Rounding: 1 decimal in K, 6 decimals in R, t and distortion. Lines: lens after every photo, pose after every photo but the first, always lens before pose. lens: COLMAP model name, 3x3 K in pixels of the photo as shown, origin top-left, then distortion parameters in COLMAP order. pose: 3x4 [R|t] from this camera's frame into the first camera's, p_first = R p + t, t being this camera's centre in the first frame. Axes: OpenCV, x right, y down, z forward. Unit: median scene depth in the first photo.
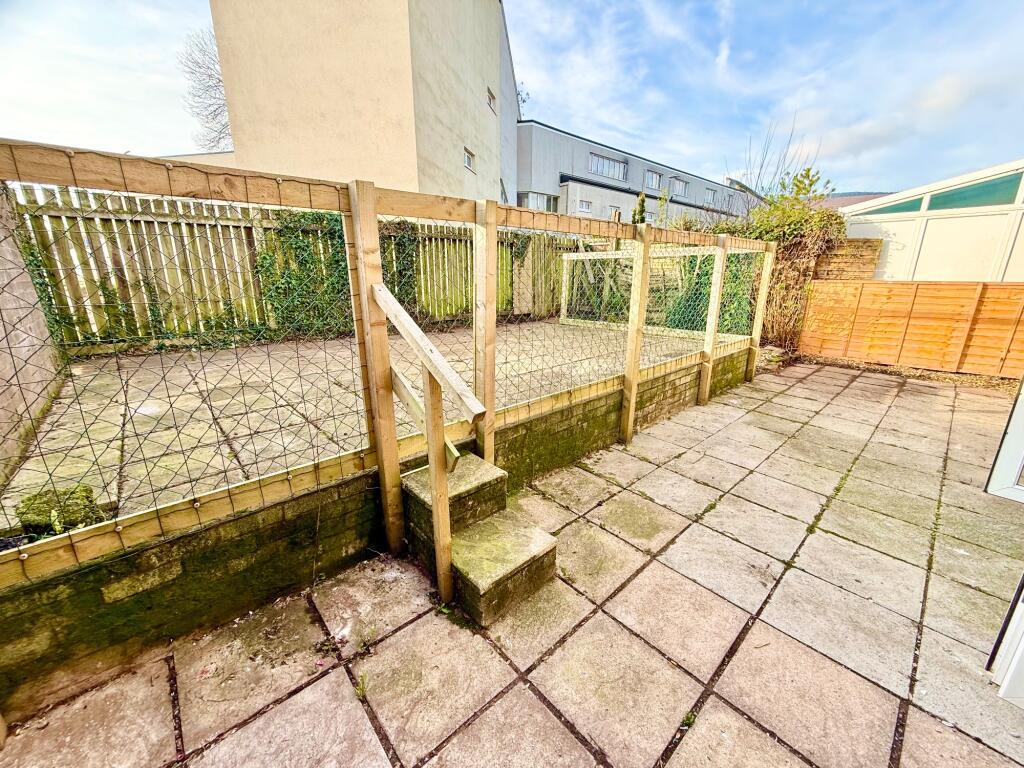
lens RADIAL K [[405.4, 0, 511.0], [0, 405.4, 381.9], [0, 0, 1]] dist [-0.001770, 0.000347]
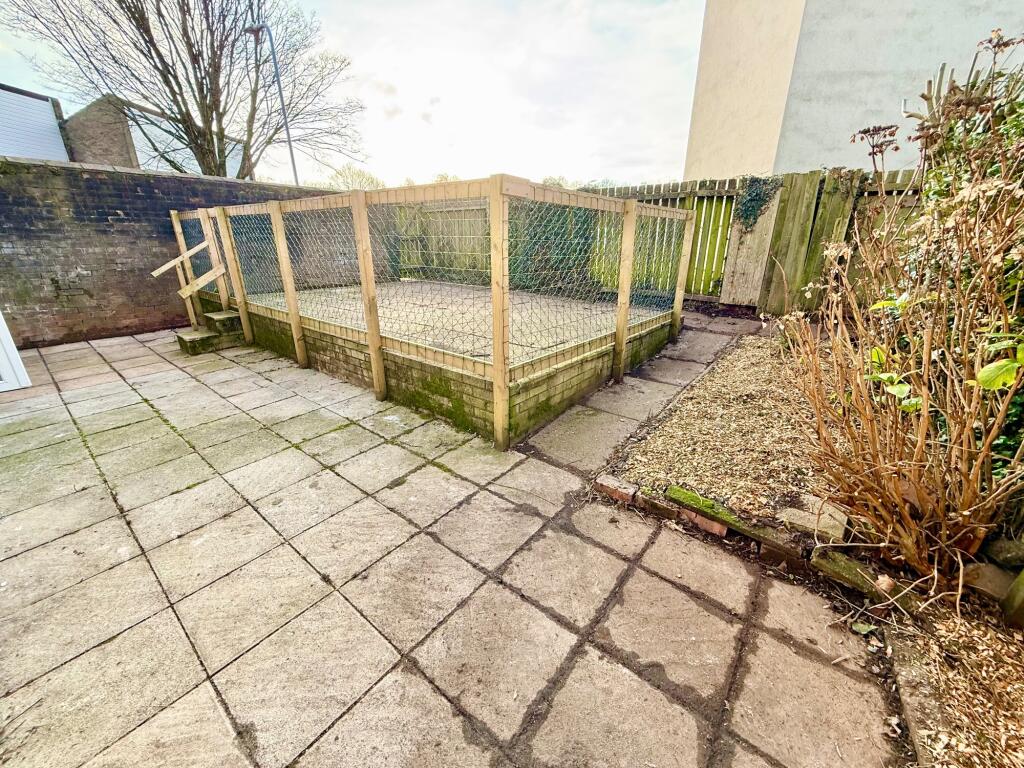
lens RADIAL K [[405.4, 0, 512.9], [0, 405.4, 382.6], [0, 0, 1]] dist [-0.001770, 0.000347]
pose [[0.159901, 0.337306, -0.927716, 1.376798], [-0.265273, 0.919921, 0.288749, -0.313533], [0.950822, 0.199926, 0.236574, 1.121751]]
